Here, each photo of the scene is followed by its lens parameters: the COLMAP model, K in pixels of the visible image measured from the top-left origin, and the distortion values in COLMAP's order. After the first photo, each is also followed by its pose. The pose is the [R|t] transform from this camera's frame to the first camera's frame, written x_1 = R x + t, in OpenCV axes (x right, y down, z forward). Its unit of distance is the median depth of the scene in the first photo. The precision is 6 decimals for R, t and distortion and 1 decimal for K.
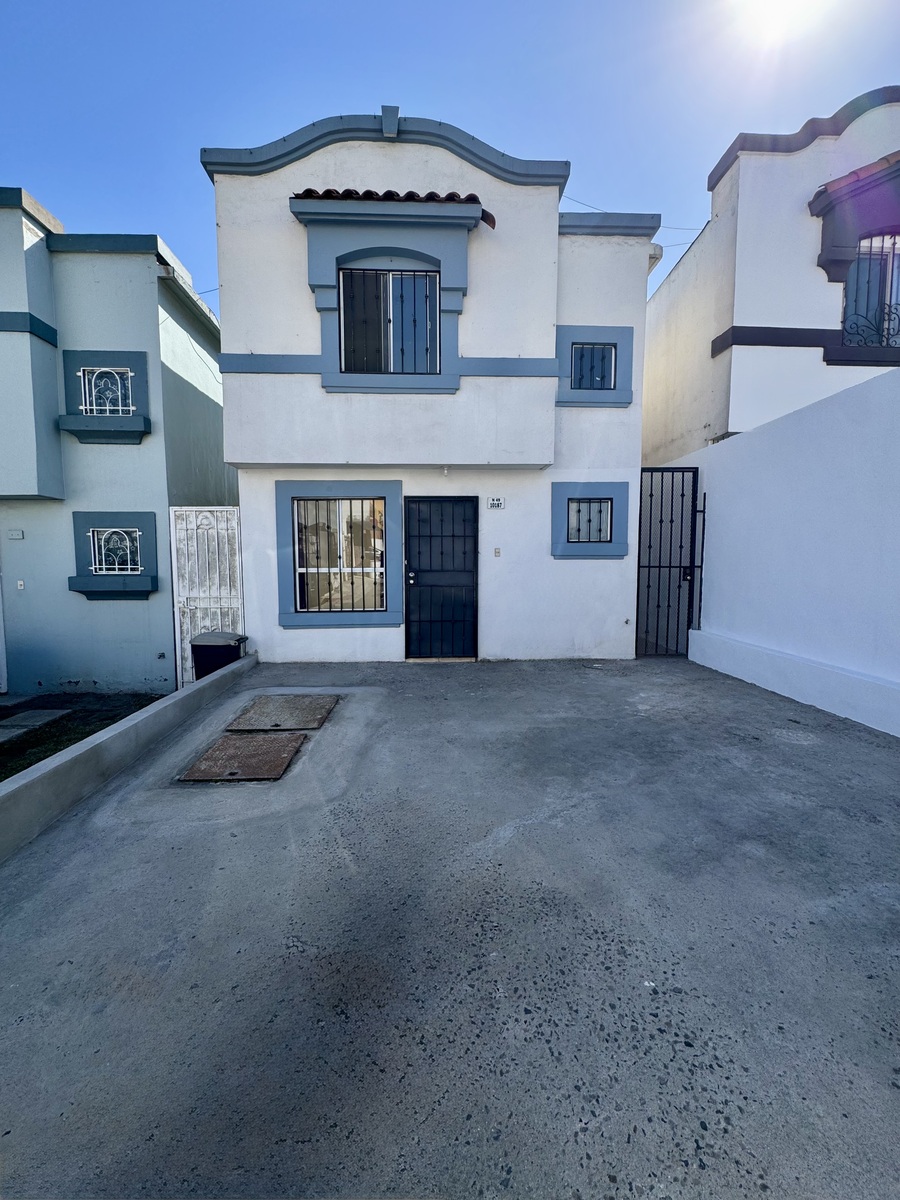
lens RADIAL K [[483.8, 0, 450.0], [0, 483.8, 600.0], [0, 0, 1]] dist [-0.004871, -0.000442]
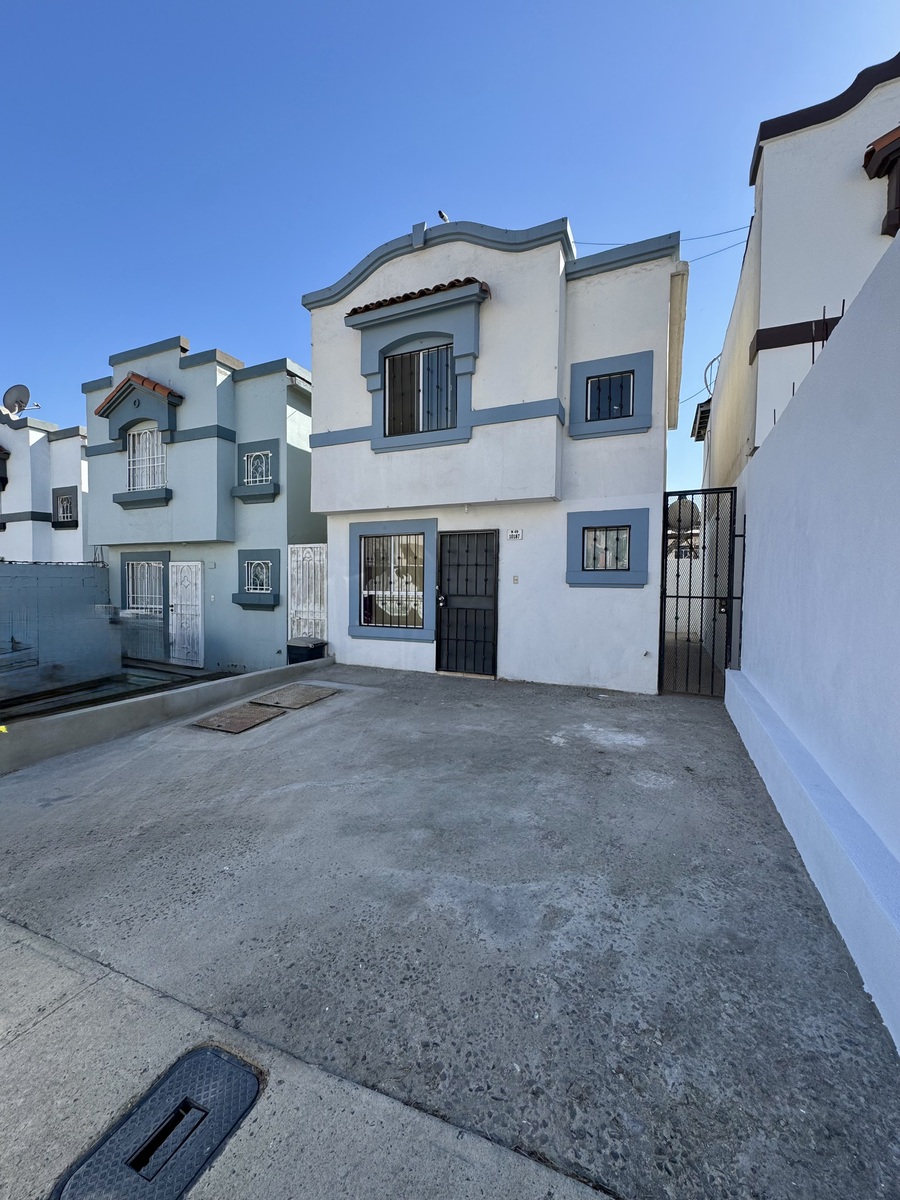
lens RADIAL K [[483.8, 0, 450.0], [0, 483.8, 600.0], [0, 0, 1]] dist [-0.004871, -0.000442]
pose [[0.890950, 0.028229, -0.453222, 0.495655], [-0.049001, 0.998215, -0.034153, -0.010531], [0.451449, 0.052637, 0.890743, -0.025545]]
